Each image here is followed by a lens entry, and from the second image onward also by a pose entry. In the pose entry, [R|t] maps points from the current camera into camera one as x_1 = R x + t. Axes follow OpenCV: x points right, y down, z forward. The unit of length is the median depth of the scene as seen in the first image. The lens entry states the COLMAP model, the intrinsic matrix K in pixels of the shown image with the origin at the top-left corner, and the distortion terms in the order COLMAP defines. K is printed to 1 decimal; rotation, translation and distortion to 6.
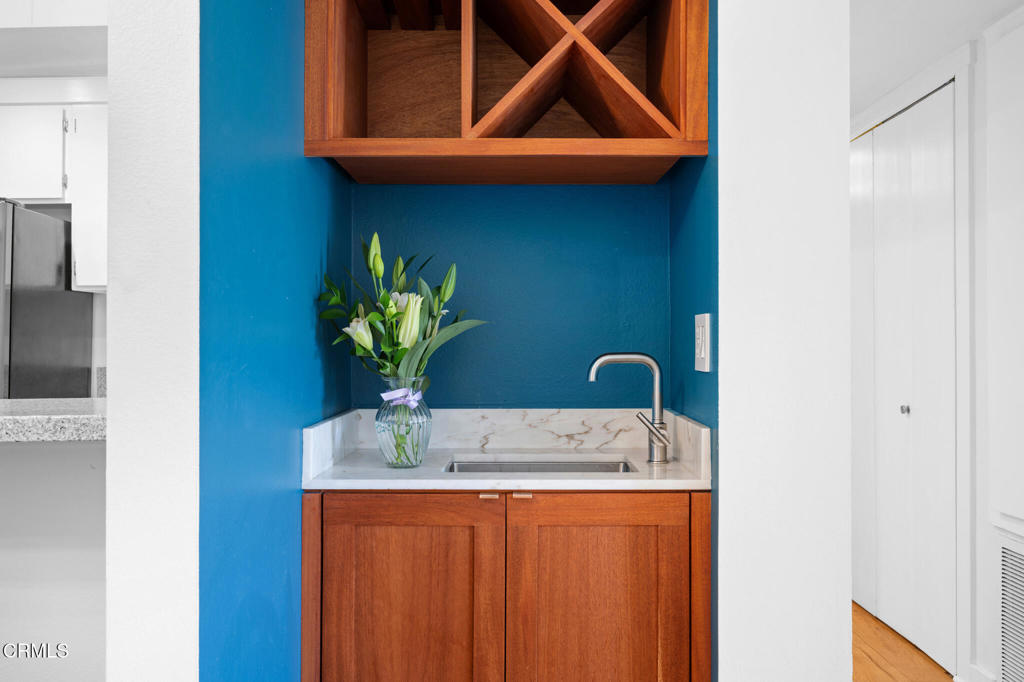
lens RADIAL K [[907.4, 0, 514.6], [0, 907.4, 330.8], [0, 0, 1]] dist [0.007967, 0.001670]
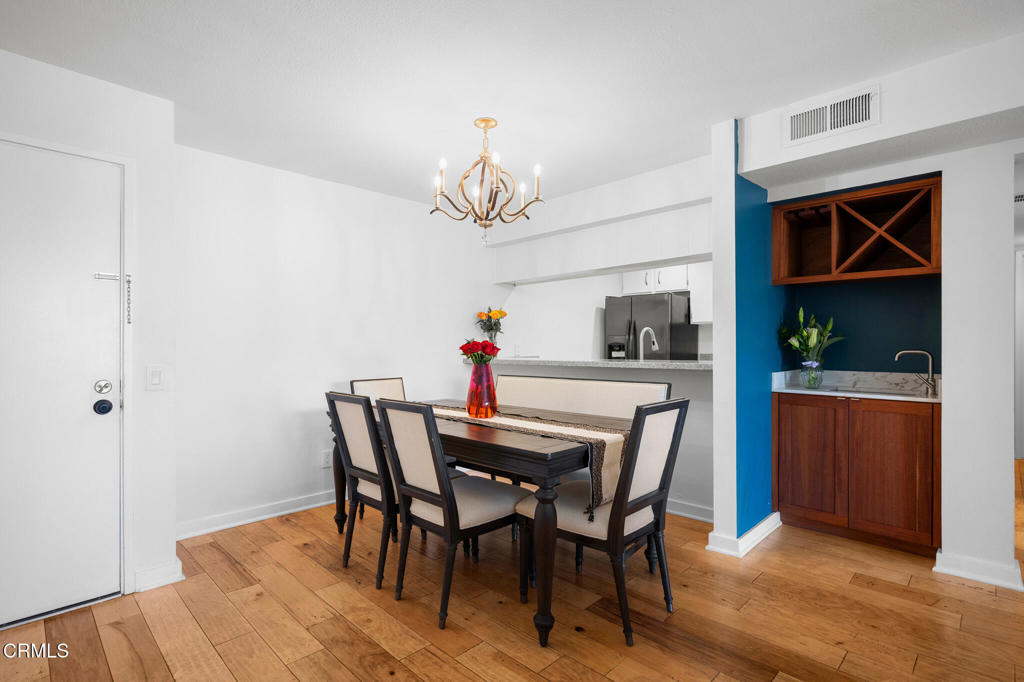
lens RADIAL K [[500.6, 0, 512.0], [0, 500.6, 341.0], [0, 0, 1]] dist [-0.003621, -0.000341]
pose [[0.717683, -0.000612, -0.696370, 0.305331], [0.007060, 0.999955, 0.006398, -0.017409], [0.696335, -0.009508, 0.717654, -0.812012]]
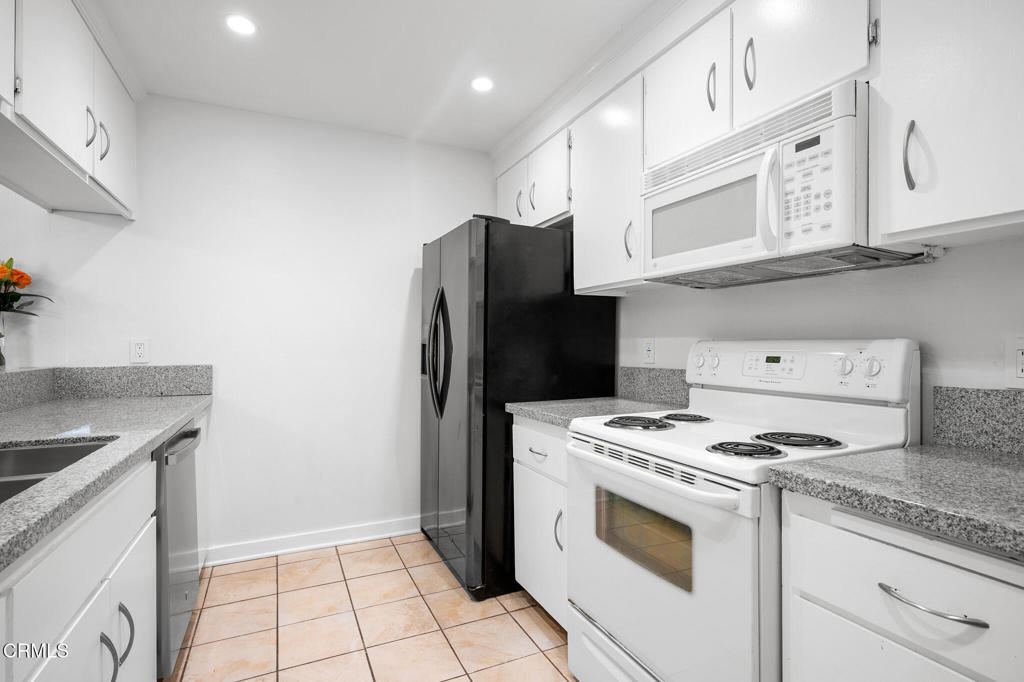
lens RADIAL K [[490.8, 0, 512.0], [0, 490.8, 341.0], [0, 0, 1]] dist [0.001844, -0.000052]
pose [[0.445900, 0.000585, -0.895083, 0.005755], [0.005130, 0.999982, 0.003209, 0.019493], [0.895068, -0.006023, 0.445889, 1.388554]]
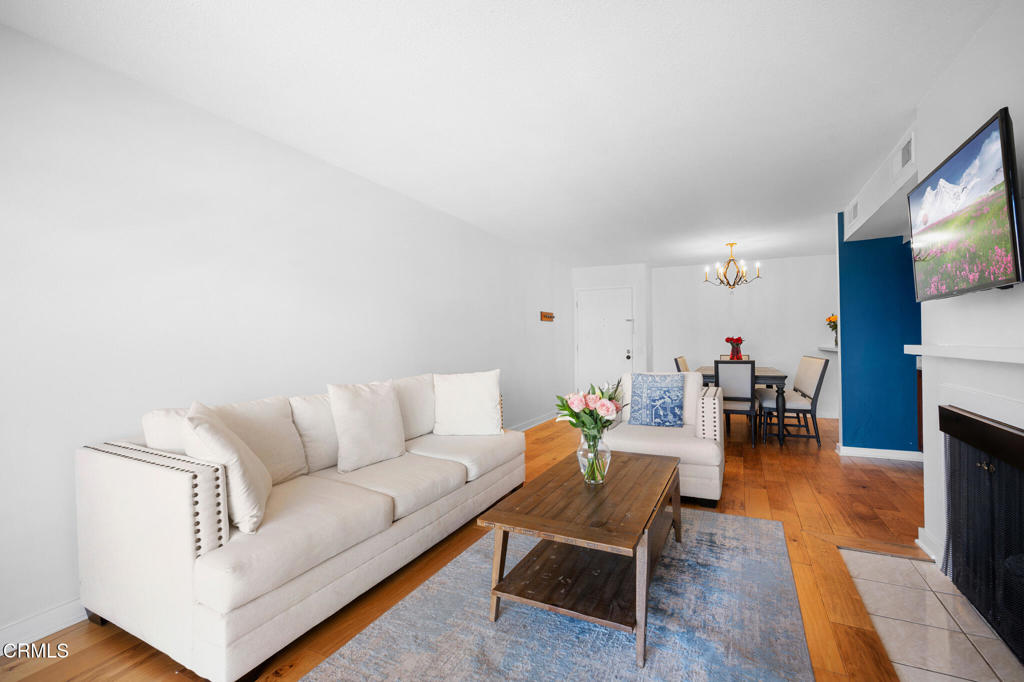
lens RADIAL K [[449.9, 0, 517.5], [0, 449.9, 336.8], [0, 0, 1]] dist [-0.000012, -0.000221]
pose [[-0.422422, 0.002440, -0.906396, 2.568767], [0.019676, 0.999785, -0.006478, -0.019373], [0.906186, -0.020571, -0.422379, 0.141925]]
